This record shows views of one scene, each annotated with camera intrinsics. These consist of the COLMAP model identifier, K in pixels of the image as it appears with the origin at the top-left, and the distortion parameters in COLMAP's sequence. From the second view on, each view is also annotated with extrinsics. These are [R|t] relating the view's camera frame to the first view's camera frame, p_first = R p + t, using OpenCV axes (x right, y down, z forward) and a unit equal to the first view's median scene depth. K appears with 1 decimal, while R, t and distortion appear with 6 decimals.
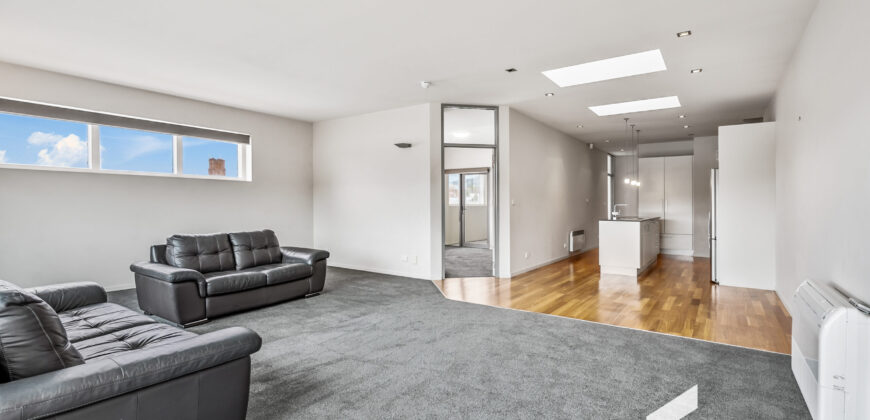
lens RADIAL K [[403.3, 0, 434.9], [0, 403.3, 204.0], [0, 0, 1]] dist [-0.001763, -0.000448]
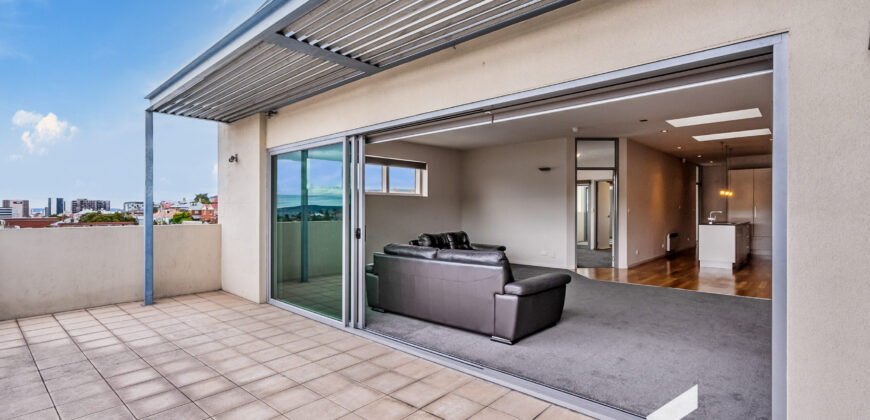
lens RADIAL K [[407.5, 0, 435.0], [0, 407.5, 210.0], [0, 0, 1]] dist [0.002358, 0.000477]
pose [[0.991400, -0.006203, -0.130723, -0.247673], [0.006662, 0.999973, 0.003075, -0.014188], [0.130700, -0.003919, 0.991414, -0.376743]]
